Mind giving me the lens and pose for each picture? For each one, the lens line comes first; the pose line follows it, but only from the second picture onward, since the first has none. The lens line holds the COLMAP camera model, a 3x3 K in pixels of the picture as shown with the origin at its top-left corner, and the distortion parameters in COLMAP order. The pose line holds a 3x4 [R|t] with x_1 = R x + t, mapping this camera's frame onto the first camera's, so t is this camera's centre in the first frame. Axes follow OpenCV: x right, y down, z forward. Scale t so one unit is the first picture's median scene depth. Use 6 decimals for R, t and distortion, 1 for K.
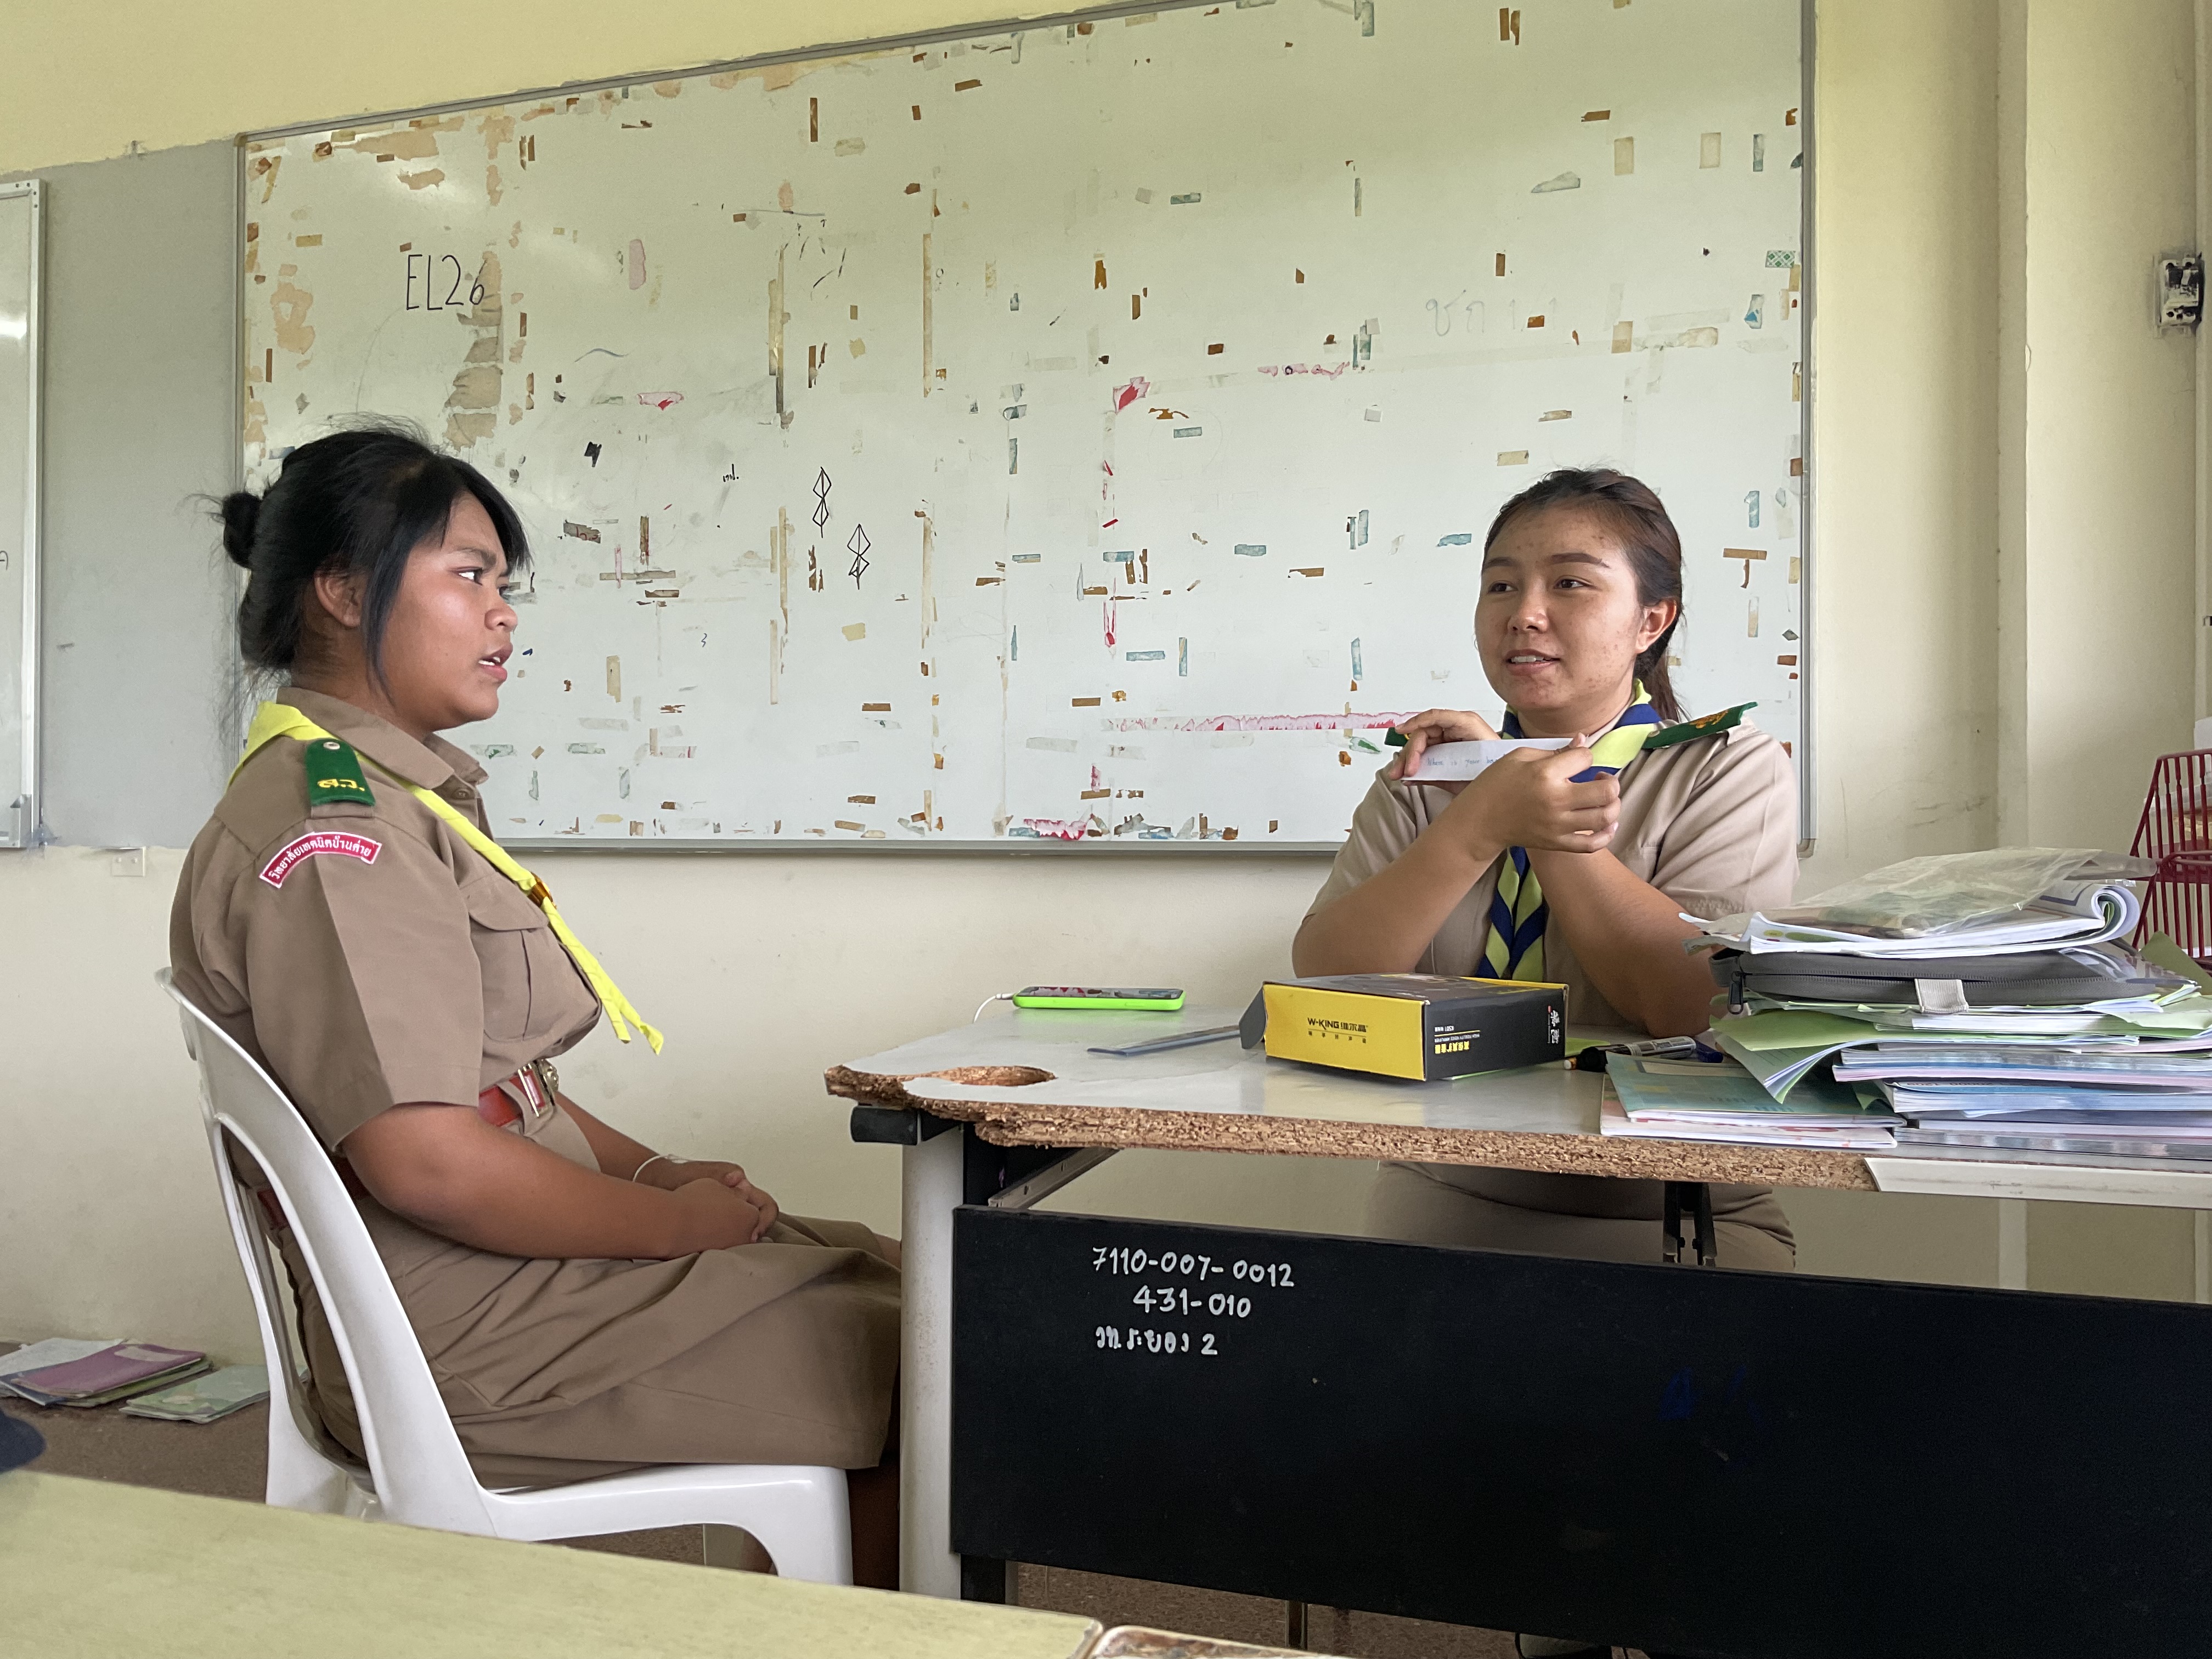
lens RADIAL K [[1817.4, 0, 1100.9], [0, 1817.4, 819.6], [0, 0, 1]] dist [0.119111, -0.241411]
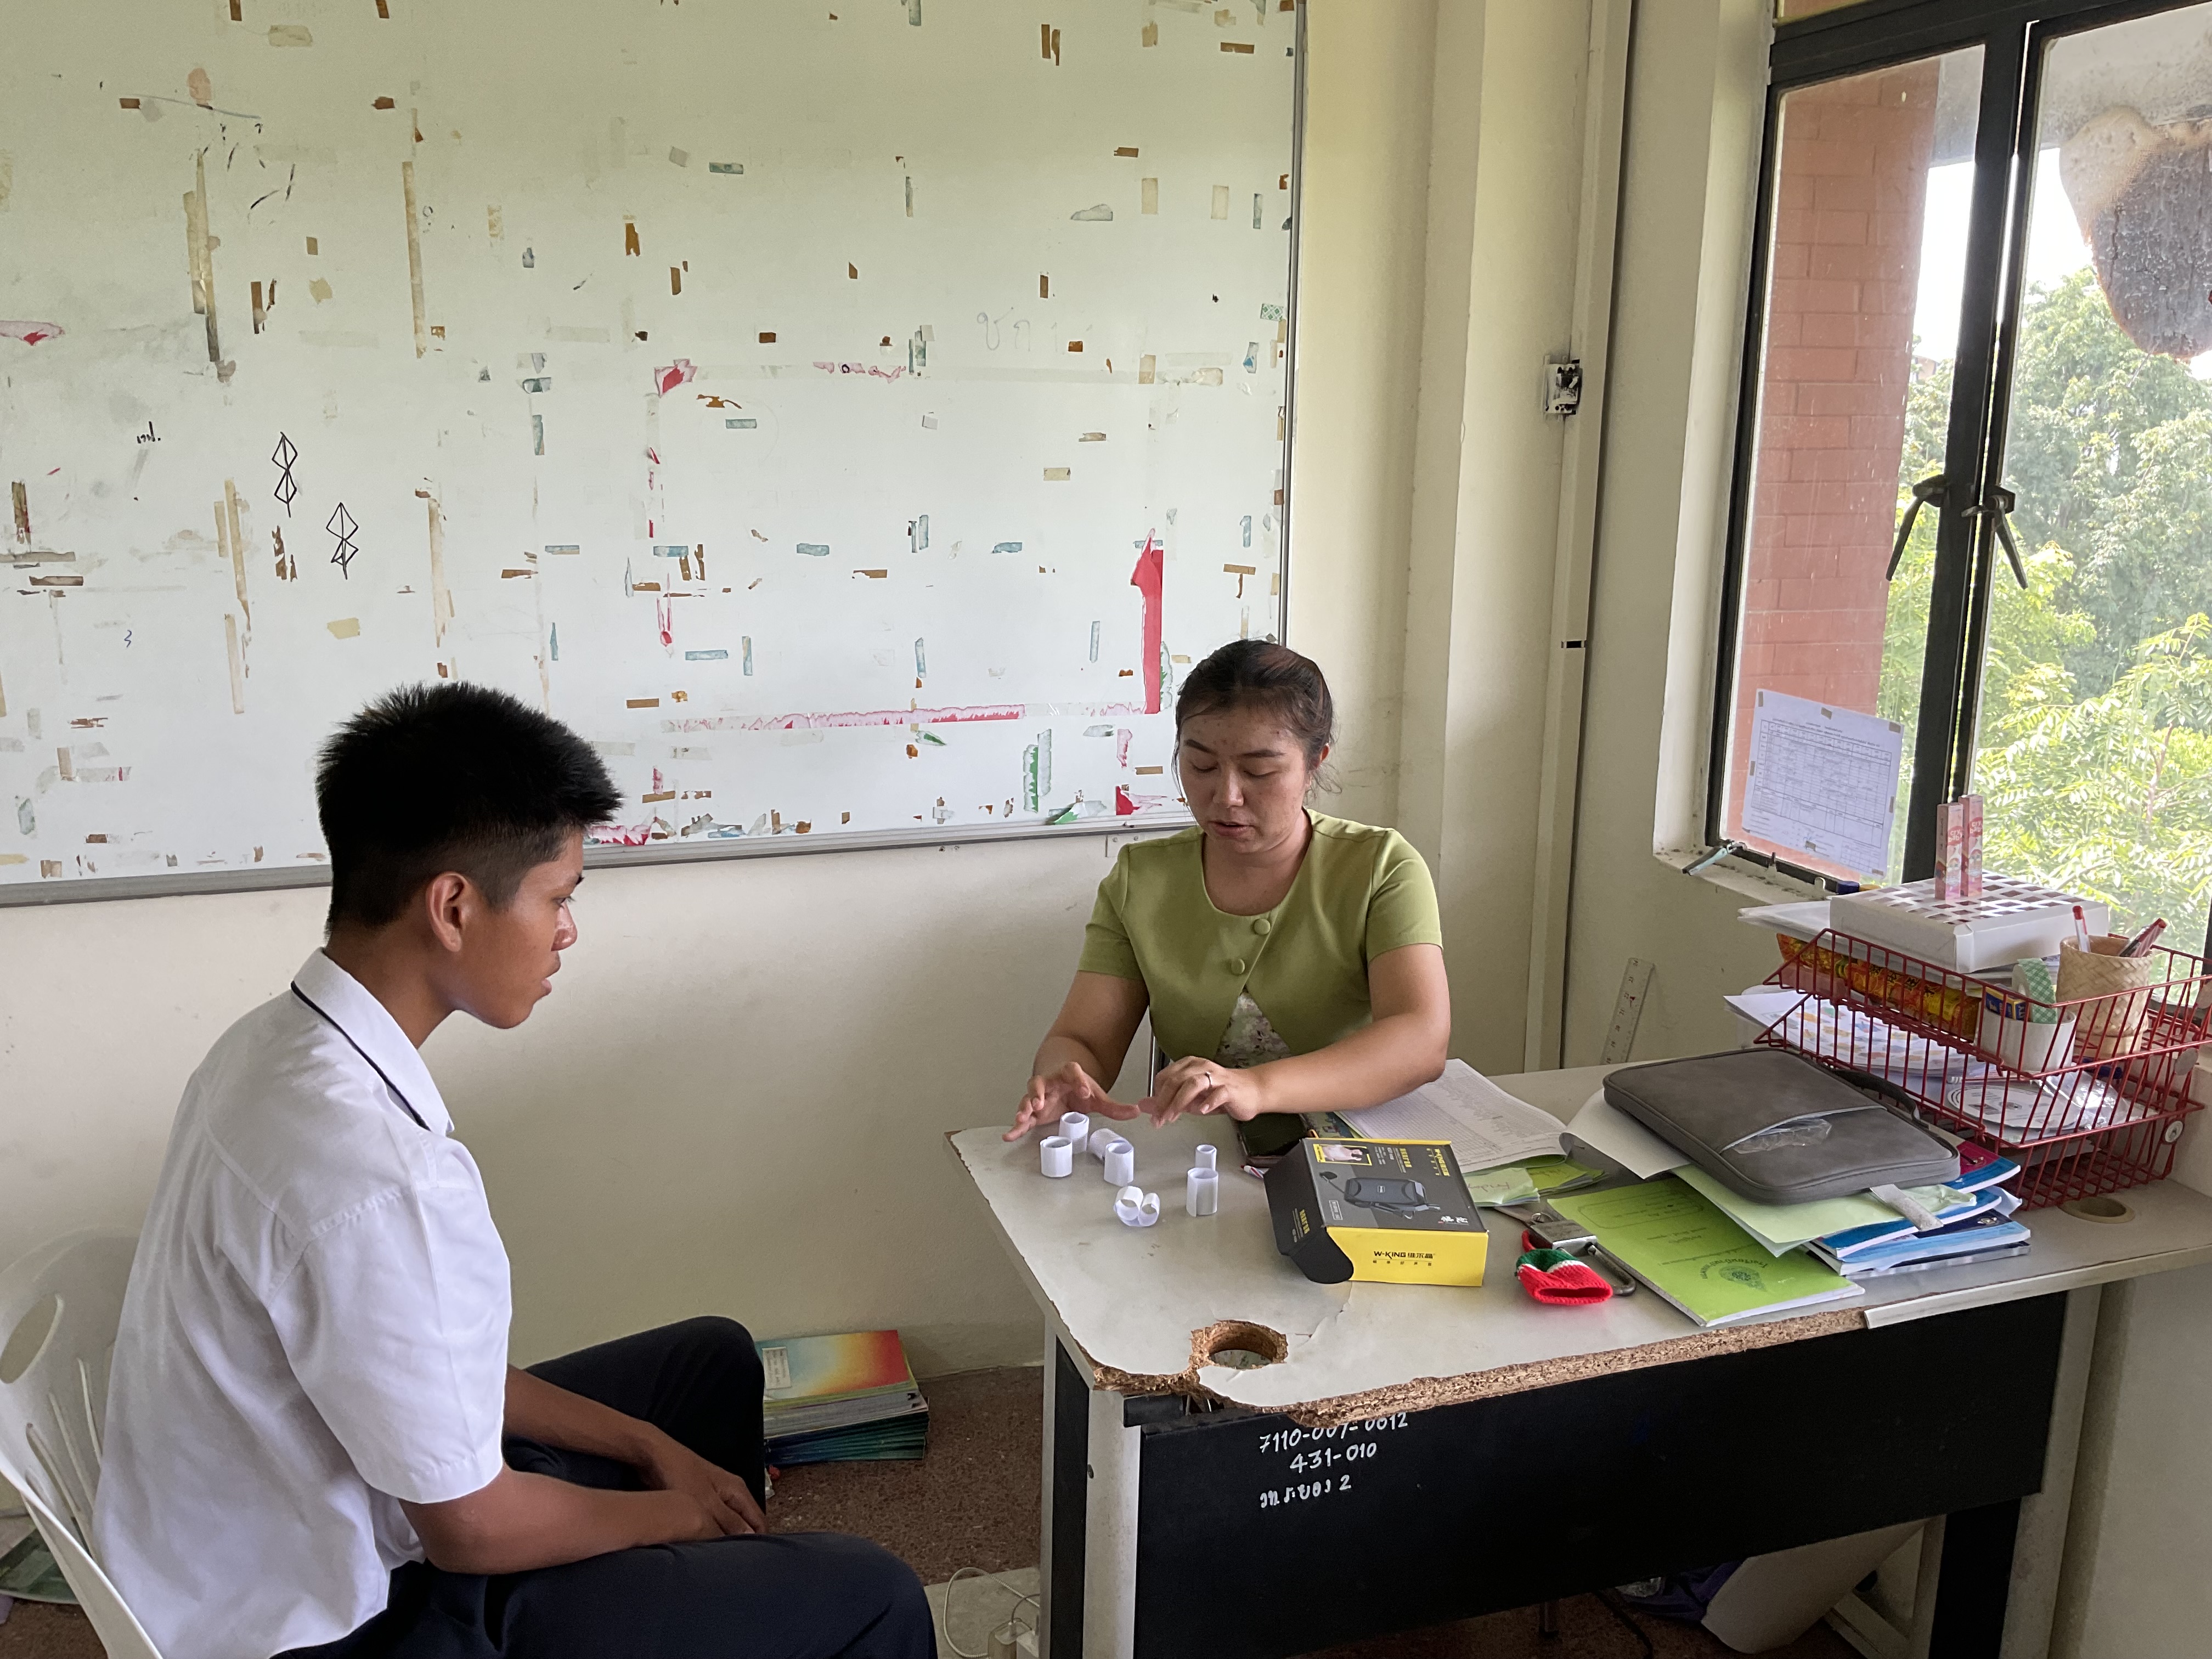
lens RADIAL K [[1817.4, 0, 1100.9], [0, 1817.4, 819.6], [0, 0, 1]] dist [0.119111, -0.241411]
pose [[0.808886, -0.124598, 0.574612, -0.375319], [-0.008278, 0.974778, 0.223022, -0.222348], [-0.587907, -0.185156, 0.787453, 0.086345]]
